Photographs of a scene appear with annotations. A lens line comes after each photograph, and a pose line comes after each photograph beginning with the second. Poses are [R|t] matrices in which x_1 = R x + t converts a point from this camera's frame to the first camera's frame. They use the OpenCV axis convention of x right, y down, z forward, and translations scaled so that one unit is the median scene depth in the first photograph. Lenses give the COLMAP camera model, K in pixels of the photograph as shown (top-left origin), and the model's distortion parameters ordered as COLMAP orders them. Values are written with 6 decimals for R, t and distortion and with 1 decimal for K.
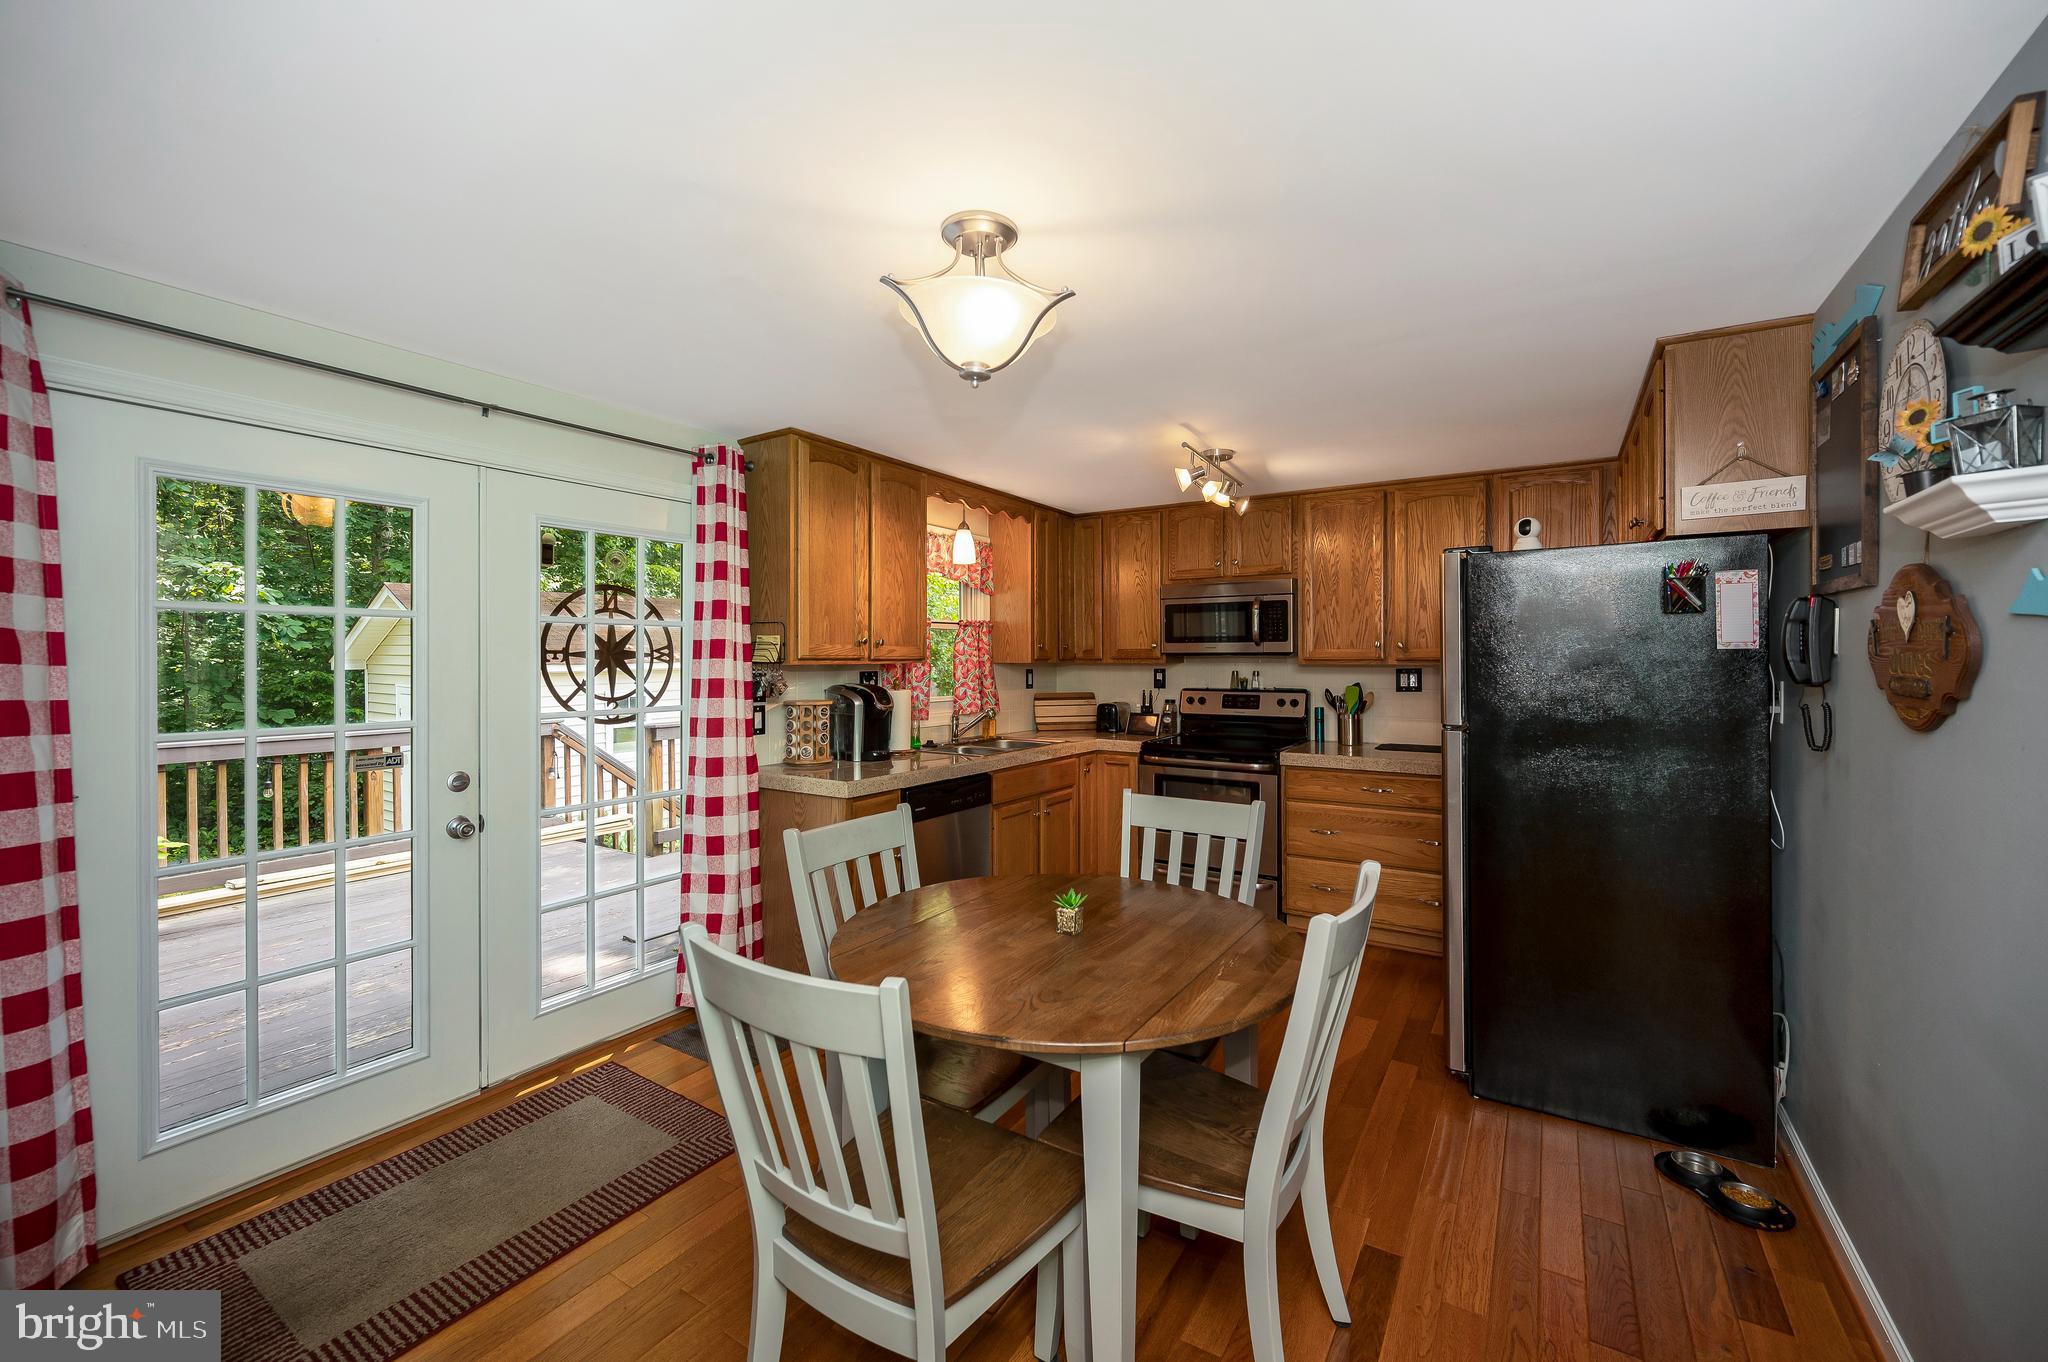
lens RADIAL K [[819.8, 0, 1028.9], [0, 819.8, 661.5], [0, 0, 1]] dist [-0.001682, -0.000118]
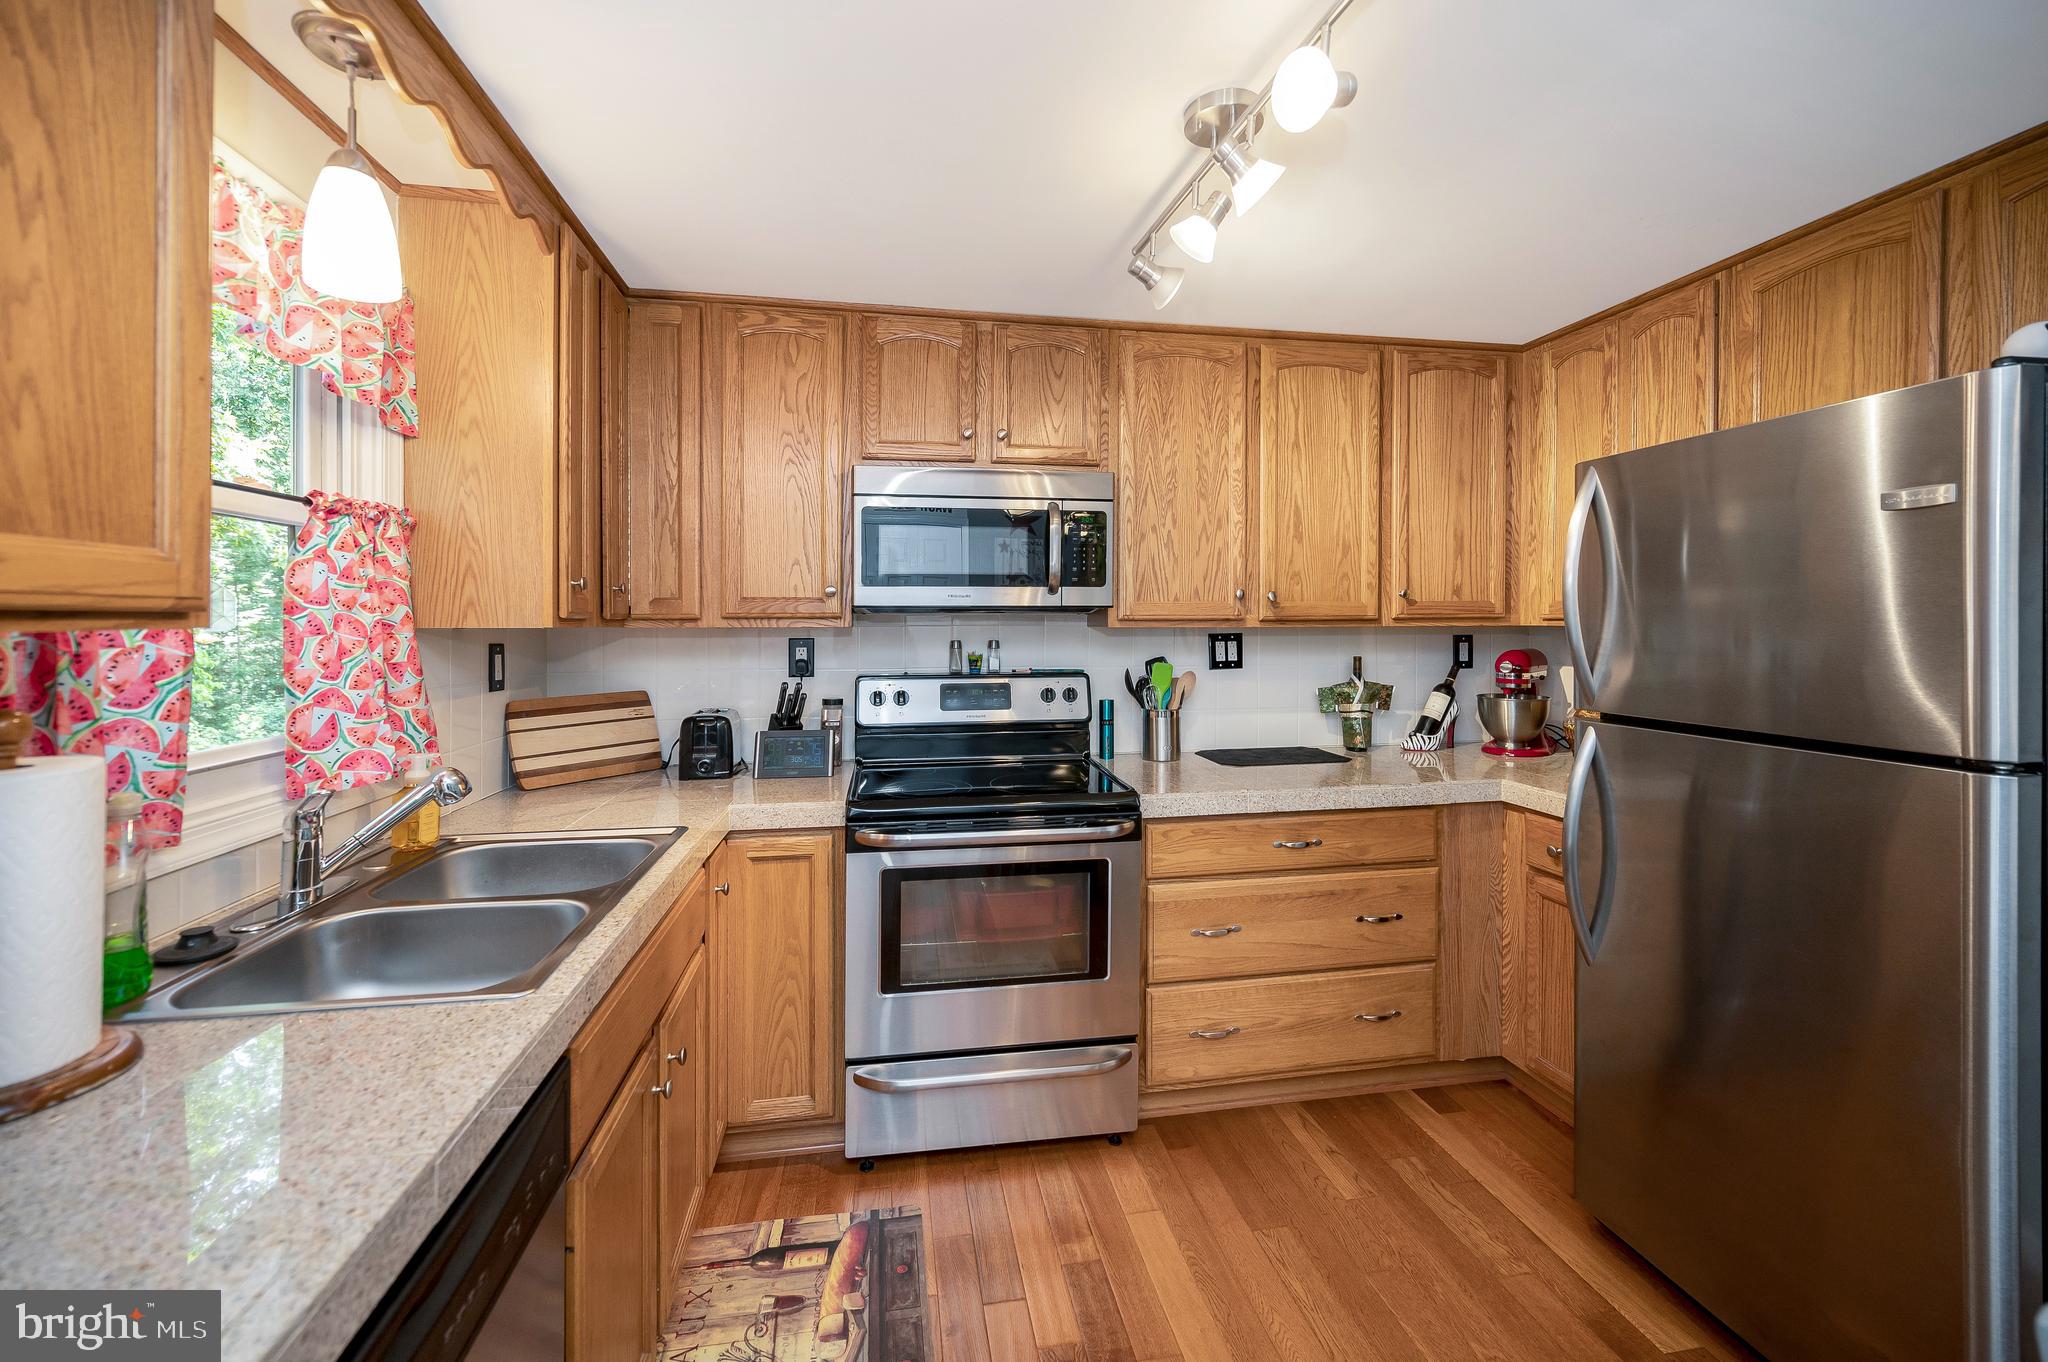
lens RADIAL K [[837.0, 0, 1031.1], [0, 837.0, 628.8], [0, 0, 1]] dist [0.000053, -0.000017]
pose [[0.735788, -0.005672, 0.677188, -0.106036], [0.003063, 0.999983, 0.005048, 0.000934], [-0.677205, -0.001640, 0.735793, 0.630684]]
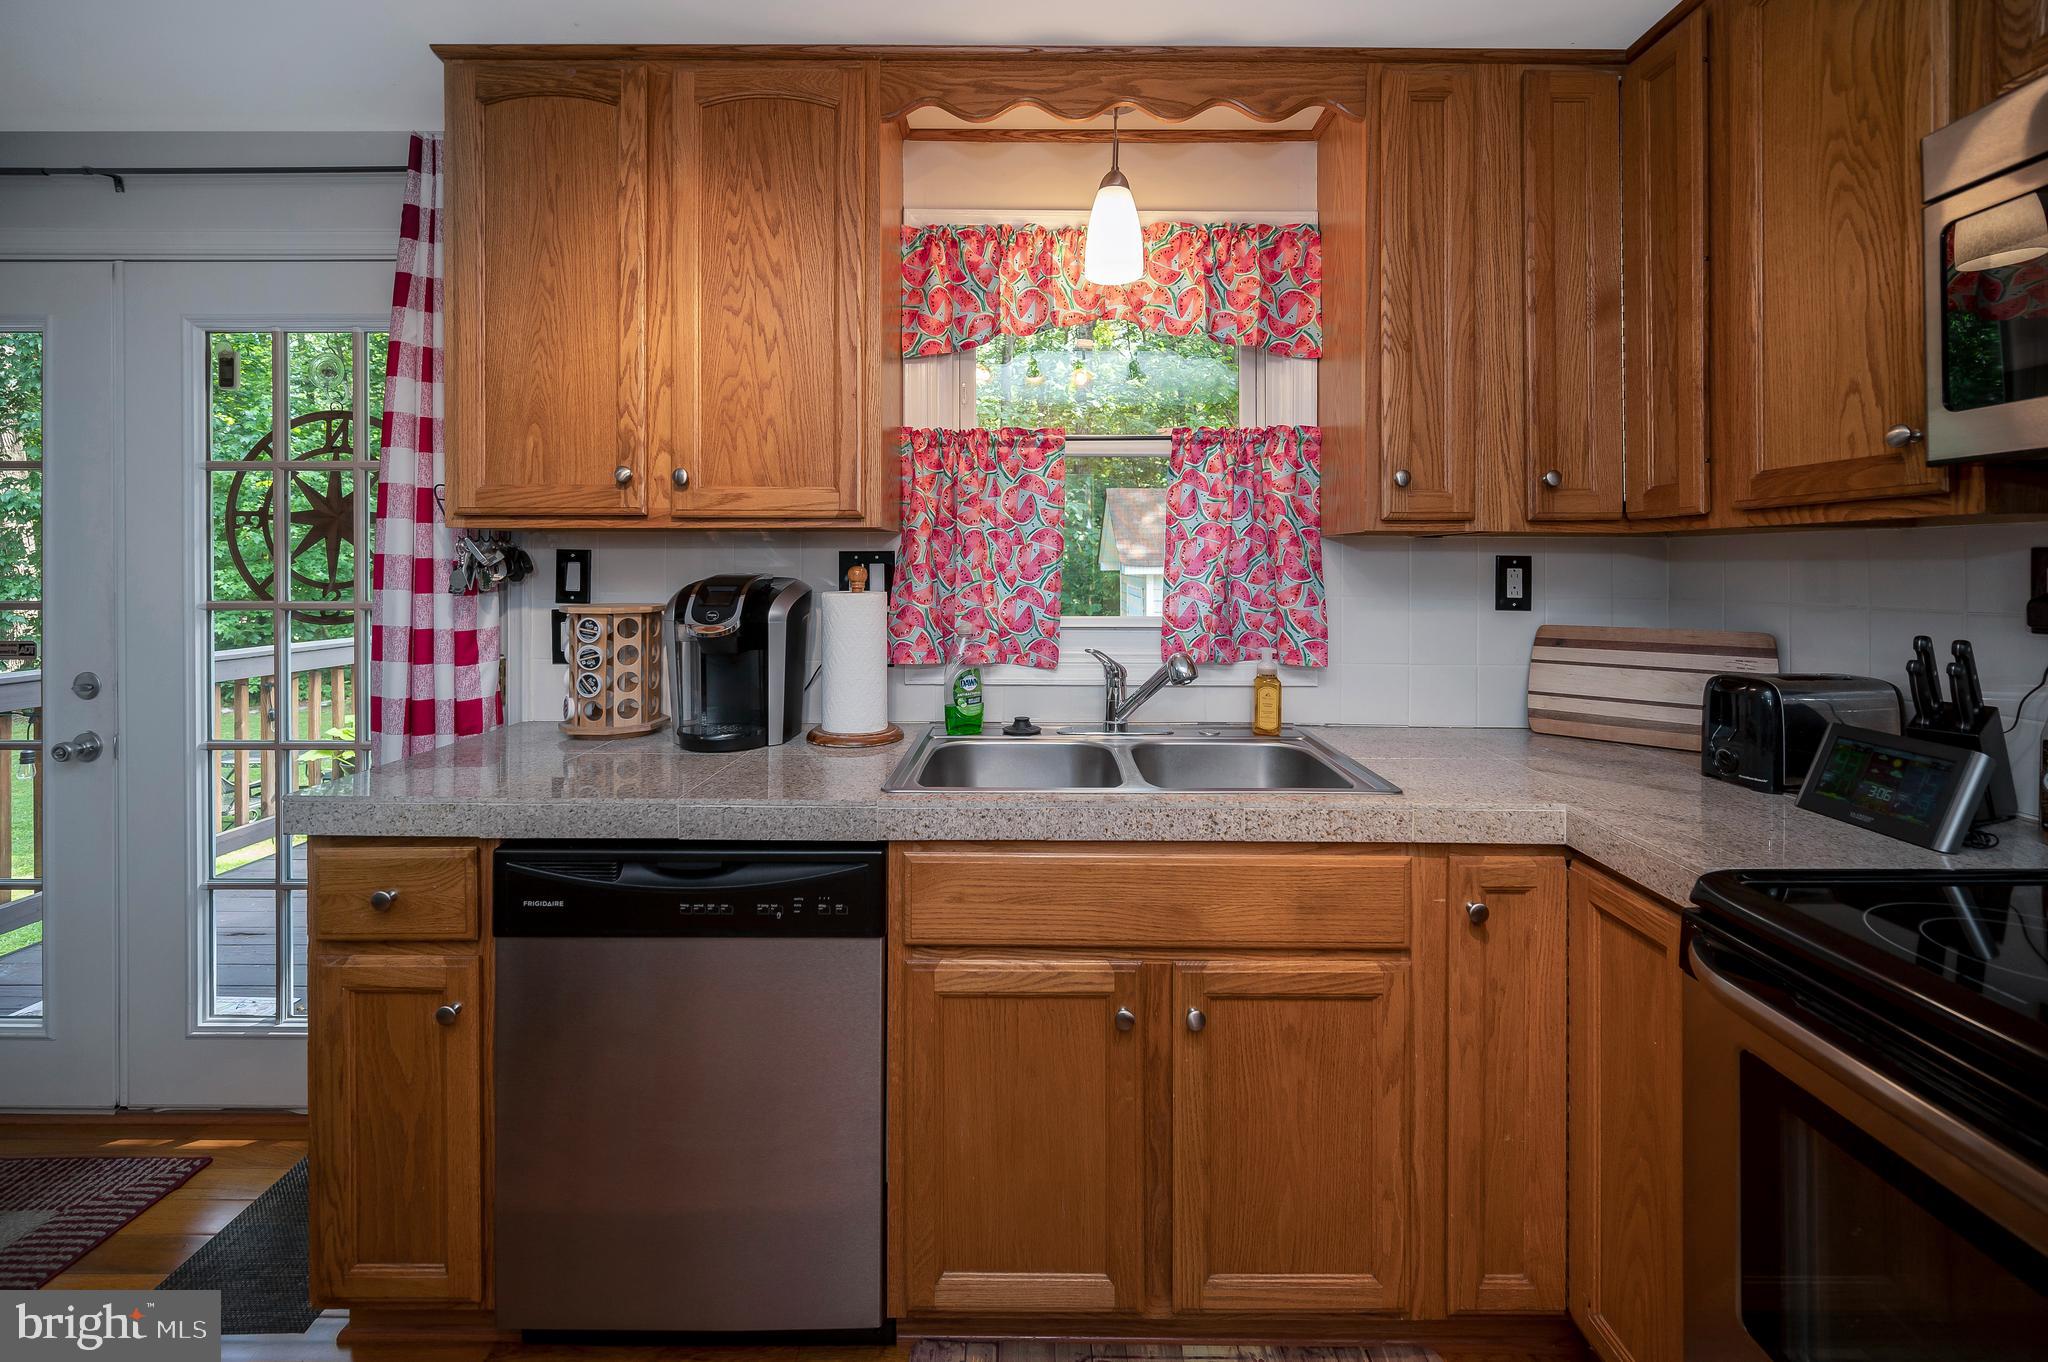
lens RADIAL K [[849.9, 0, 1026.9], [0, 849.9, 564.6], [0, 0, 1]] dist [-0.000942, -0.000087]
pose [[0.535418, 0.000433, -0.844587, 0.247104], [-0.006615, 0.999971, -0.003681, 0.019567], [0.844561, 0.007558, 0.535405, 0.769960]]
